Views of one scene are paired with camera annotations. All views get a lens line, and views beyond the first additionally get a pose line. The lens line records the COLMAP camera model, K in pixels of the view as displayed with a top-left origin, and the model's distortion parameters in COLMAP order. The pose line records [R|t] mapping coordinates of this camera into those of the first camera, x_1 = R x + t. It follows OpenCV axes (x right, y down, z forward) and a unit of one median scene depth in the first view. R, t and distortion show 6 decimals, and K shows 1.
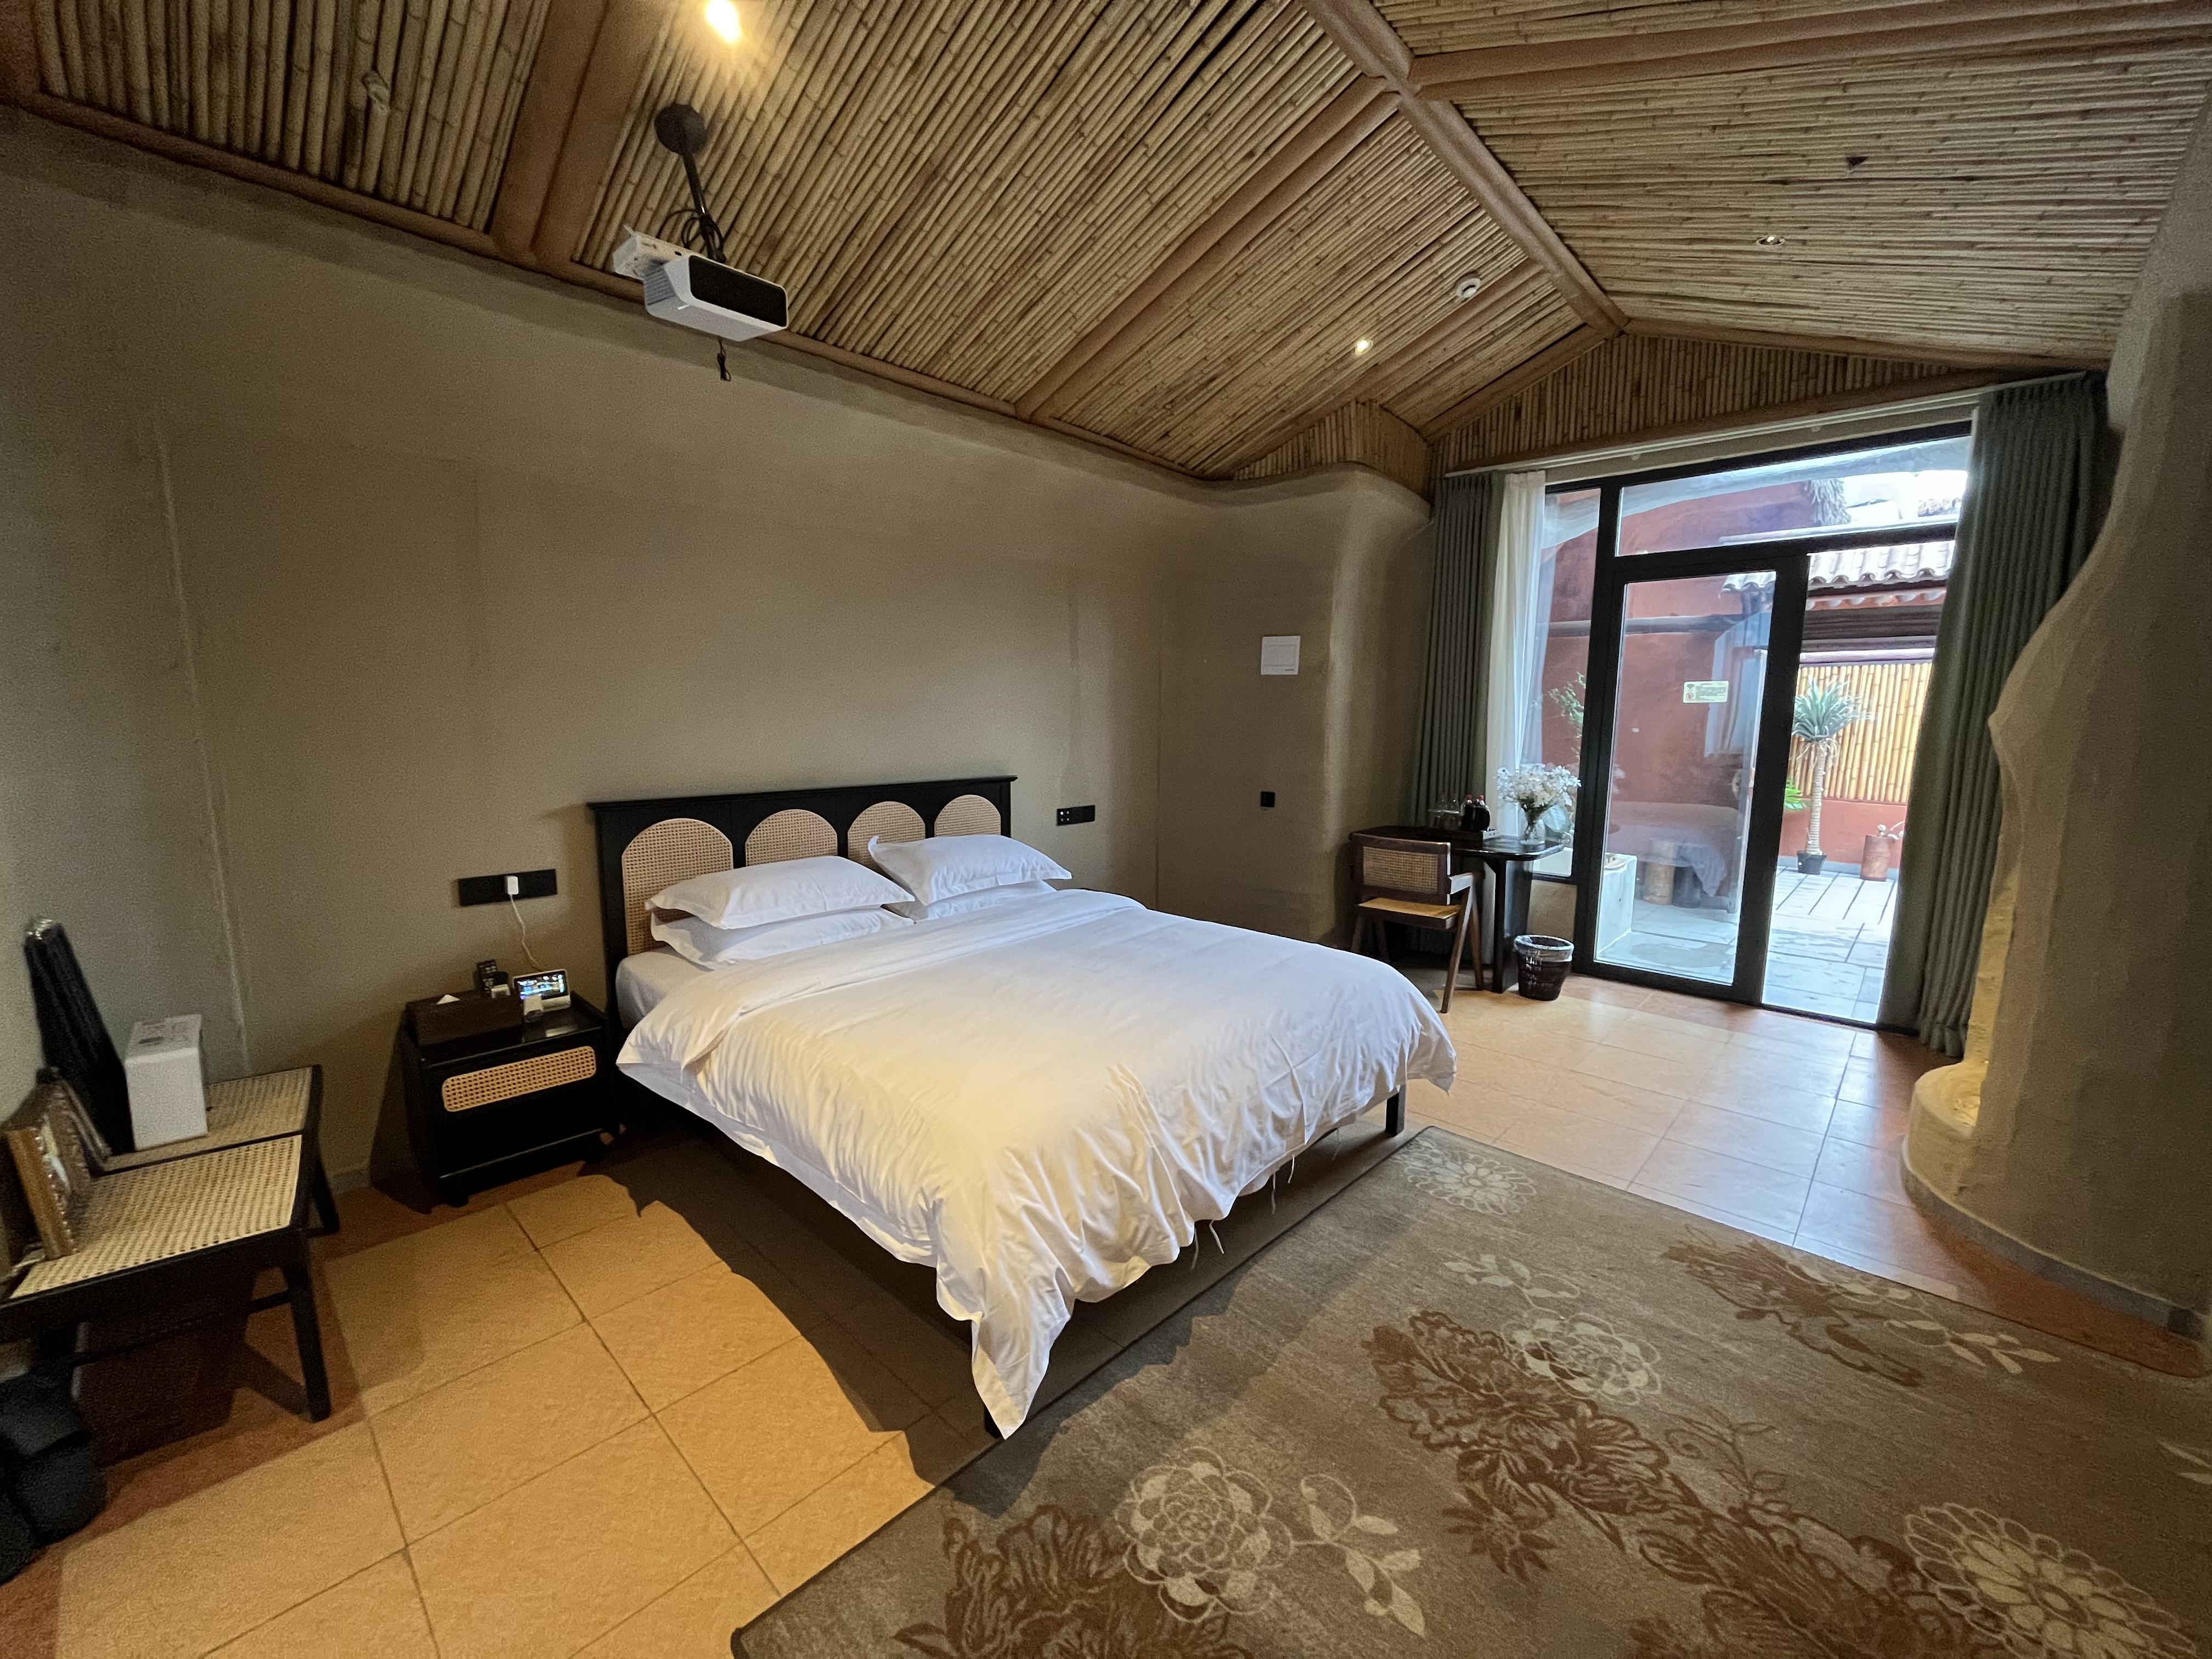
lens RADIAL K [[896.3, 0, 1106.8], [0, 896.3, 827.3], [0, 0, 1]] dist [-0.002469, -0.000087]
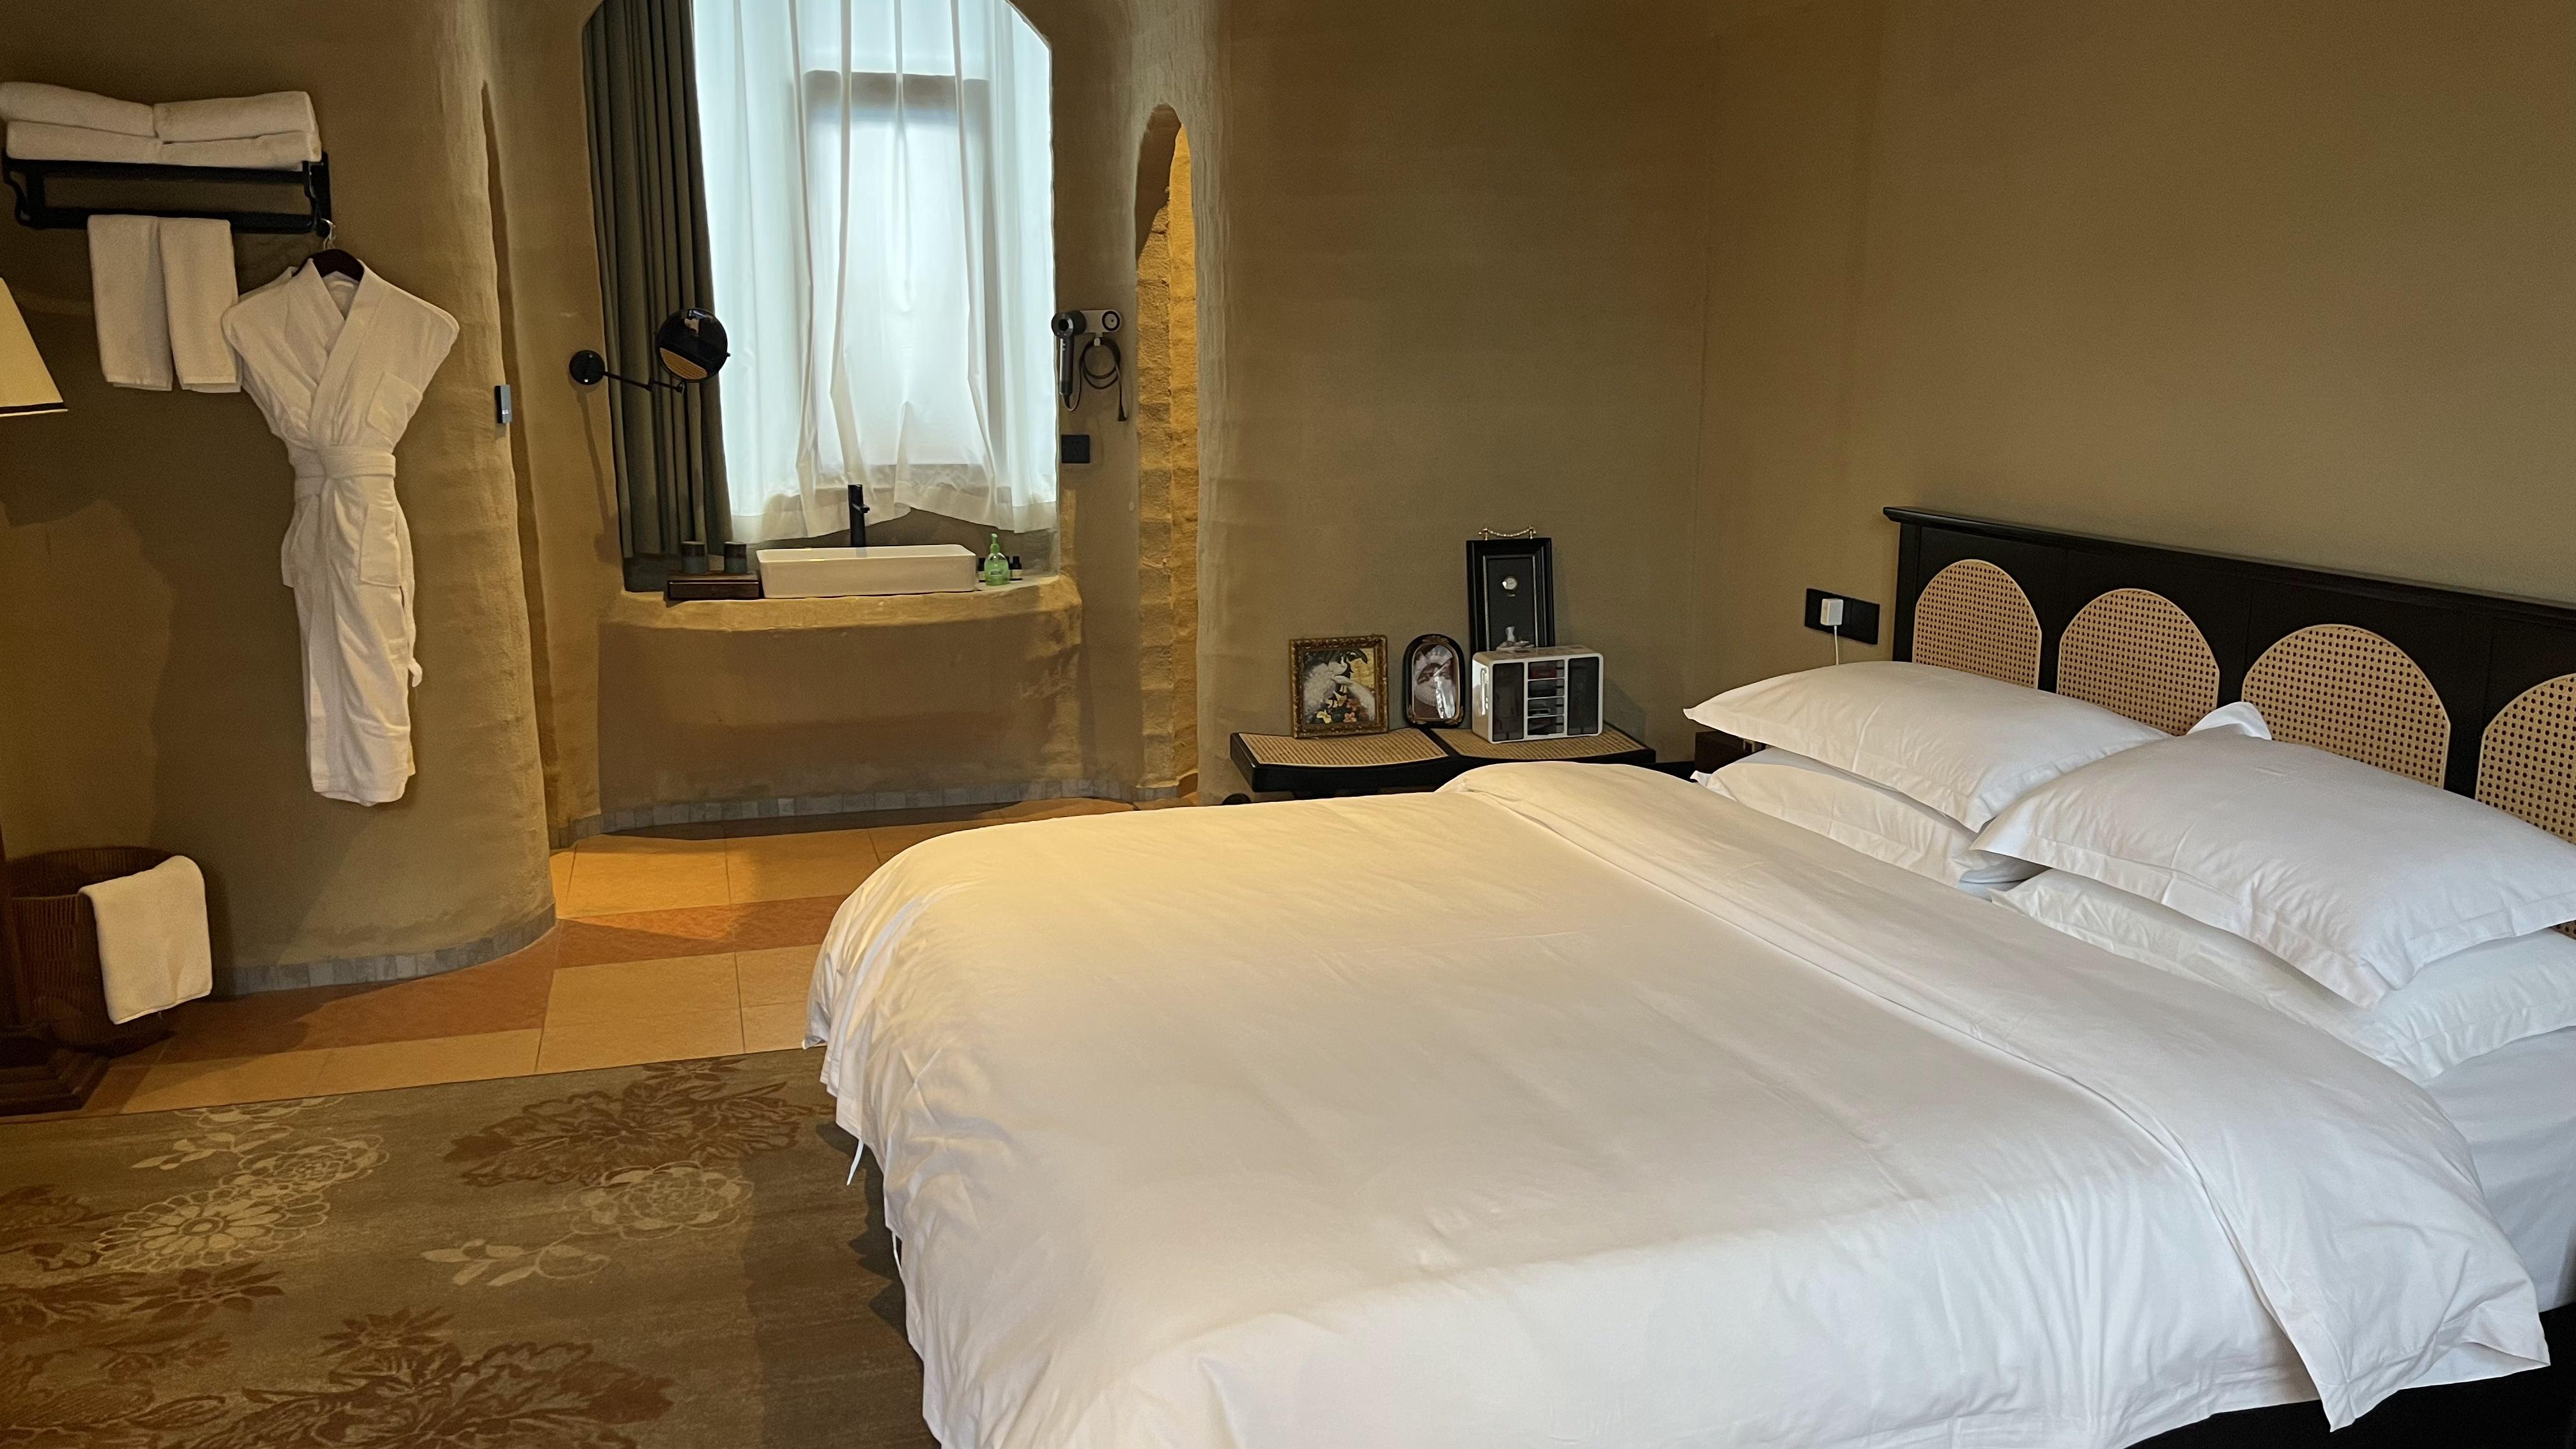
lens RADIAL K [[1963.5, 0, 1300.1], [0, 1963.5, 719.7], [0, 0, 1]] dist [0.036296, -0.037645]
pose [[-0.496009, 0.163222, -0.852839, 1.396433], [-0.116820, 0.960701, 0.251808, -0.314595], [0.860424, 0.224527, -0.457448, 2.283489]]
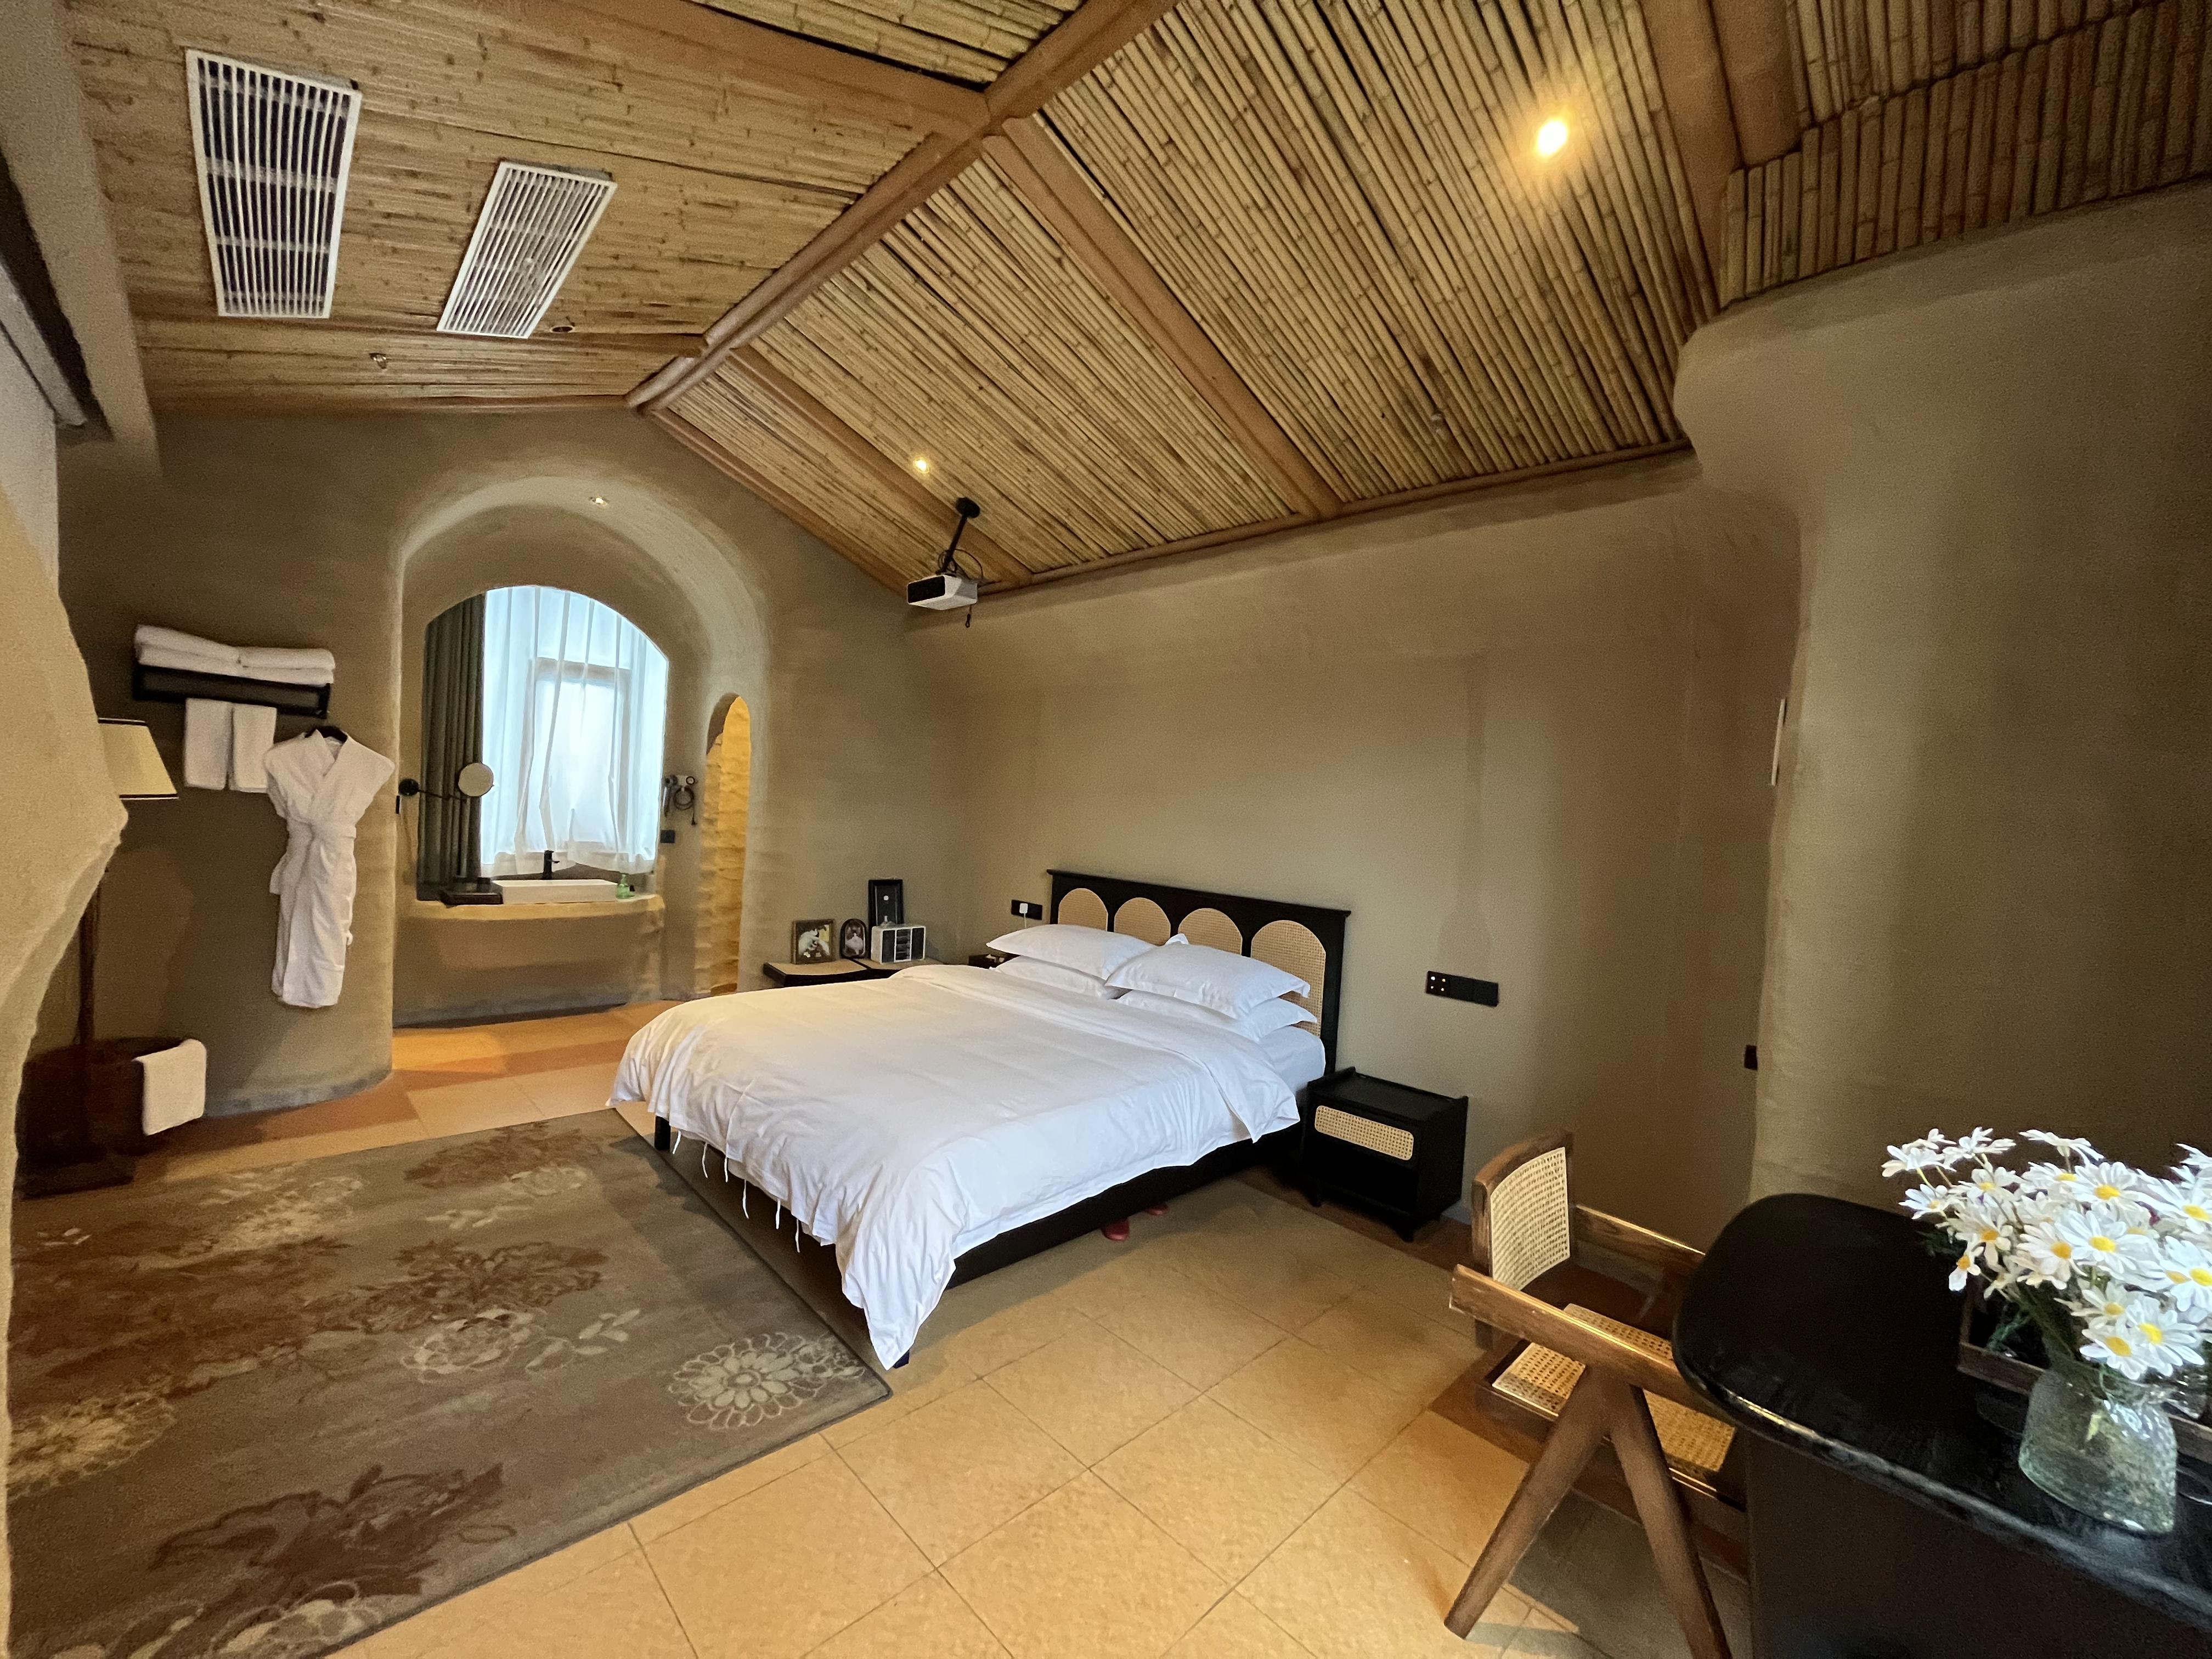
lens RADIAL K [[896.3, 0, 1103.6], [0, 896.3, 819.8], [0, 0, 1]] dist [-0.002469, -0.000087]
pose [[-0.045944, 0.004342, -0.998935, 1.944776], [-0.189864, 0.981724, 0.012999, -0.281801], [0.980735, 0.190259, -0.044280, 2.032835]]
